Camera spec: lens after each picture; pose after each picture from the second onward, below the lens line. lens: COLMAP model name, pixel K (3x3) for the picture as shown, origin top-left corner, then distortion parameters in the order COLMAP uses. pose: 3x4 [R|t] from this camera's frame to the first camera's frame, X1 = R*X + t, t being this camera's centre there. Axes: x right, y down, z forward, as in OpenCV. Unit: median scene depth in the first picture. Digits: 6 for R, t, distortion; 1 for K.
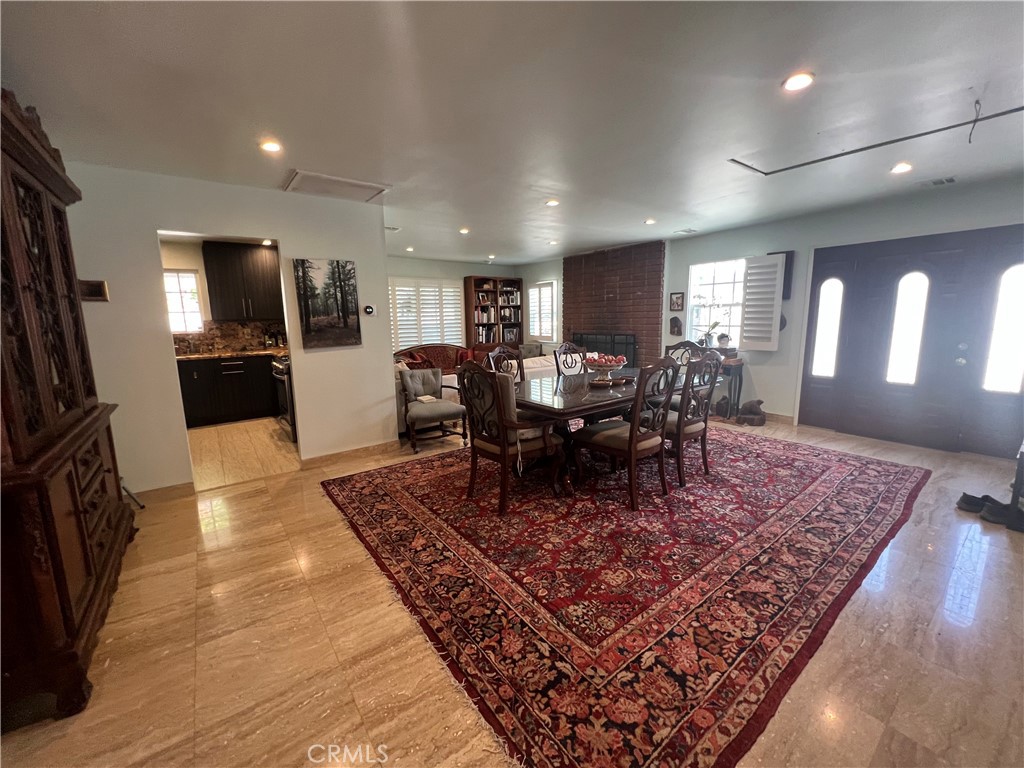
lens RADIAL K [[407.8, 0, 514.9], [0, 407.8, 382.6], [0, 0, 1]] dist [0.000285, 0.000000]
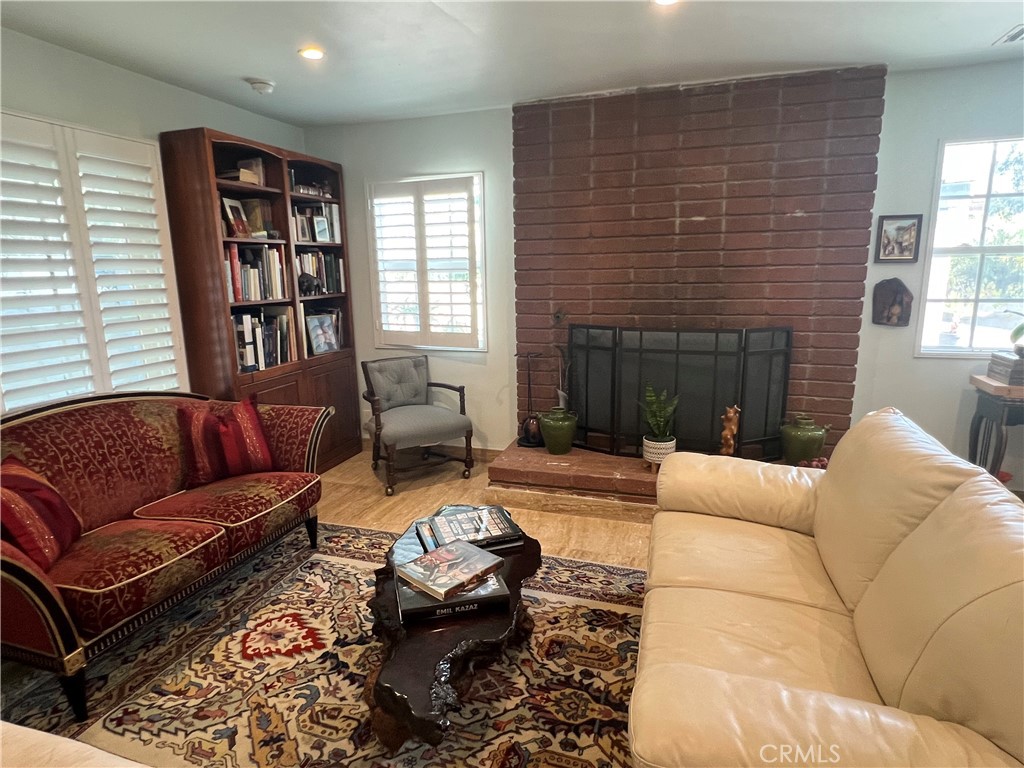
lens RADIAL K [[574.0, 0, 511.4], [0, 574.0, 382.3], [0, 0, 1]] dist [0.001357, 0.000345]
pose [[0.818313, -0.112473, 0.563660, -0.164219], [0.095501, 0.993642, 0.059624, -0.095118], [-0.566783, 0.005039, 0.823852, 0.552587]]
